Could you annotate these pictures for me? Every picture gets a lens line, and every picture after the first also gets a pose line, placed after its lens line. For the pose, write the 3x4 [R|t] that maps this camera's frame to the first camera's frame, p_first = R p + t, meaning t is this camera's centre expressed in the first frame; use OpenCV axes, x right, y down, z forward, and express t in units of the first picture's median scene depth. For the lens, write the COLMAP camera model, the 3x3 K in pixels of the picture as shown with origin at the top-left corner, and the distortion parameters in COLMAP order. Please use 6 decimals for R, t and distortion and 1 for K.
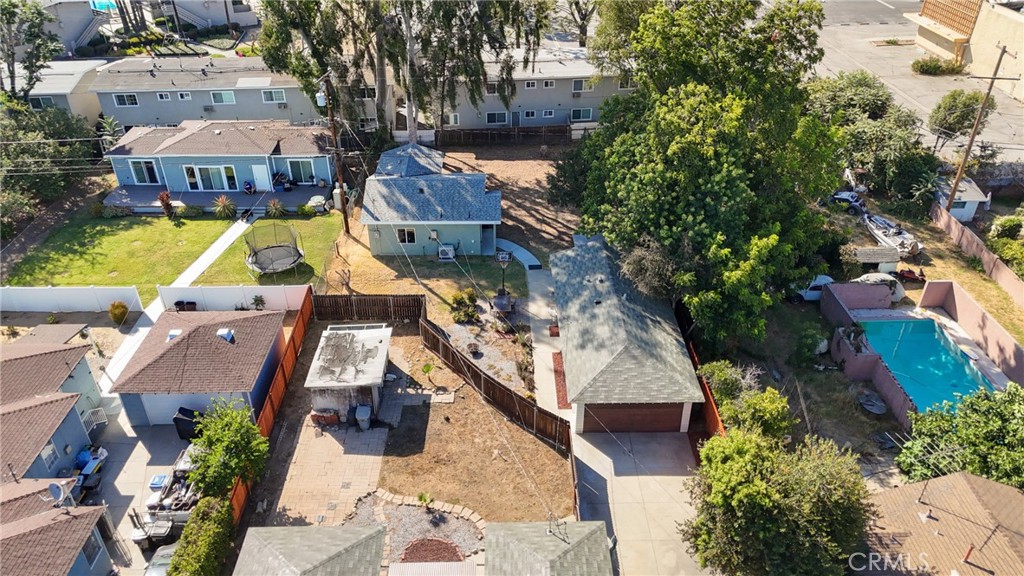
lens RADIAL K [[754.1, 0, 512.0], [0, 754.1, 288.0], [0, 0, 1]] dist [0.073577, -0.063124]
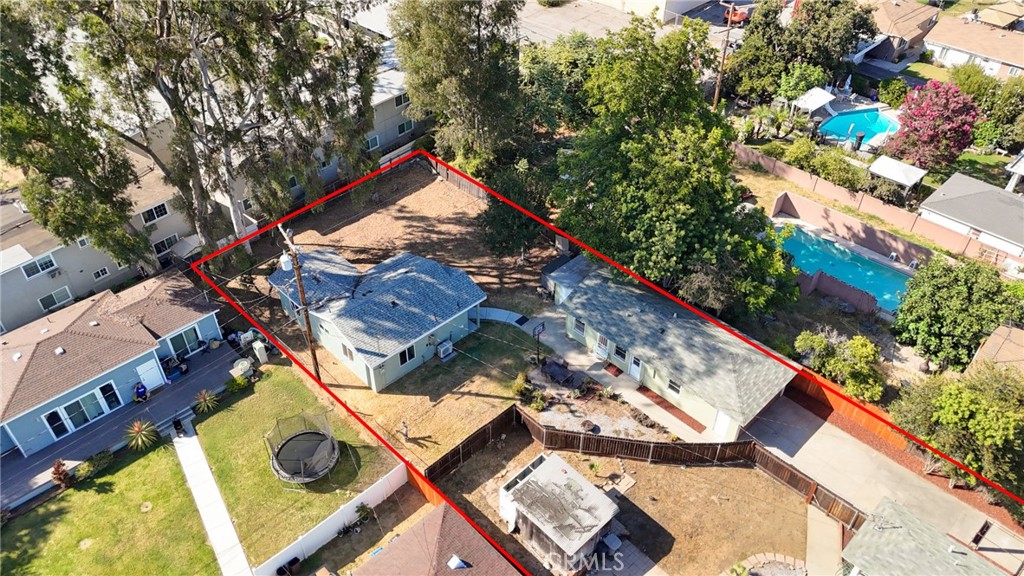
lens RADIAL K [[754.1, 0, 512.0], [0, 754.1, 288.0], [0, 0, 1]] dist [0.073577, -0.063124]
pose [[0.727930, -0.438221, 0.527333, -0.519112], [0.368043, 0.898638, 0.238734, -0.330302], [-0.578500, 0.020299, 0.815430, 0.181663]]
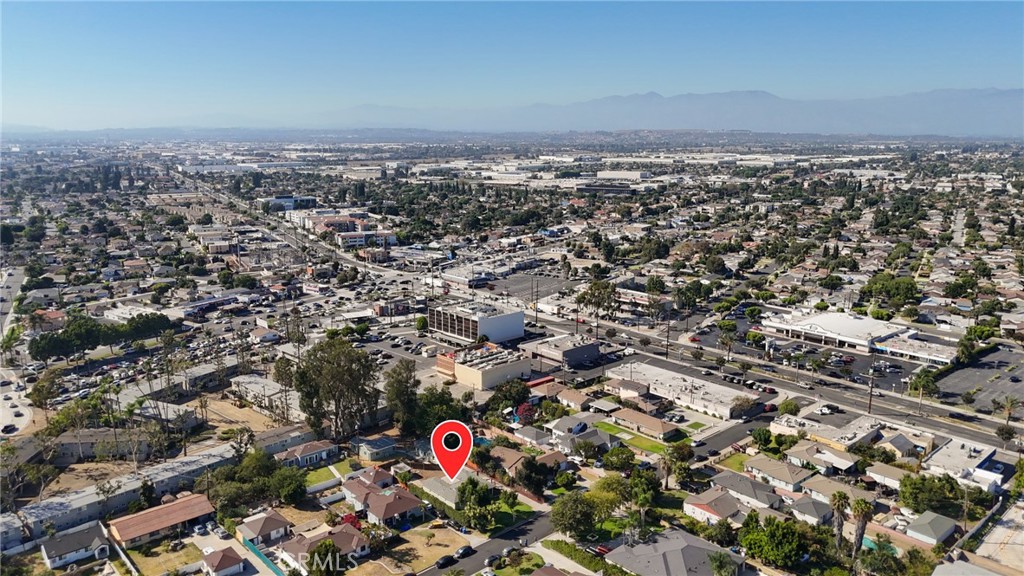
lens RADIAL K [[754.1, 0, 512.0], [0, 754.1, 288.0], [0, 0, 1]] dist [0.073577, -0.063124]
pose [[0.756420, -0.131894, 0.640650, -2.273186], [0.355755, 0.904875, -0.233751, 0.367993], [-0.548878, 0.404729, 0.731387, -3.031268]]
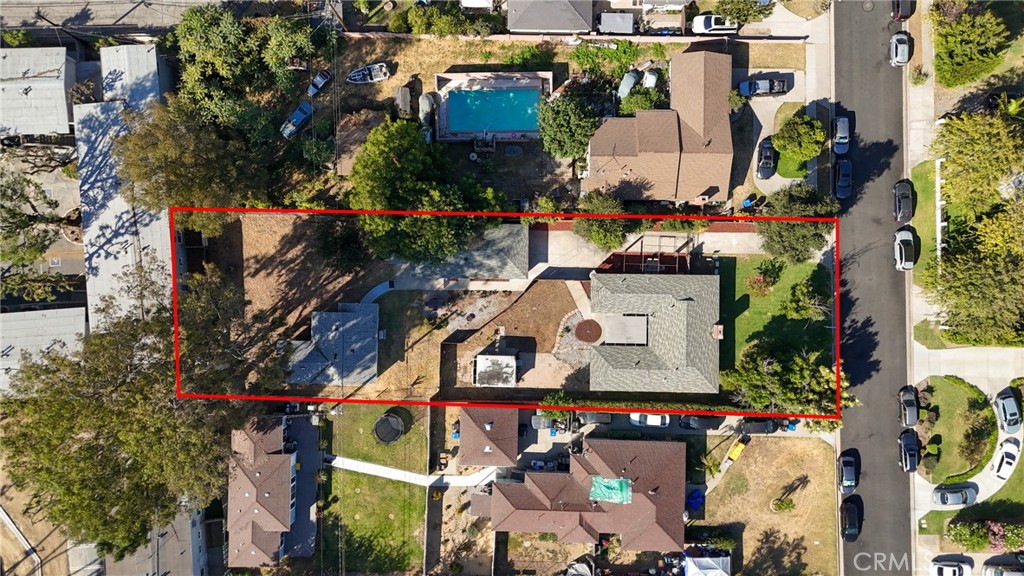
lens RADIAL K [[754.1, 0, 512.0], [0, 754.1, 288.0], [0, 0, 1]] dist [0.073577, -0.063124]
pose [[0.033132, -0.999385, 0.011502, 0.011600], [0.541216, 0.027615, 0.840430, -1.433646], [-0.840231, -0.021620, 0.541798, -0.217078]]
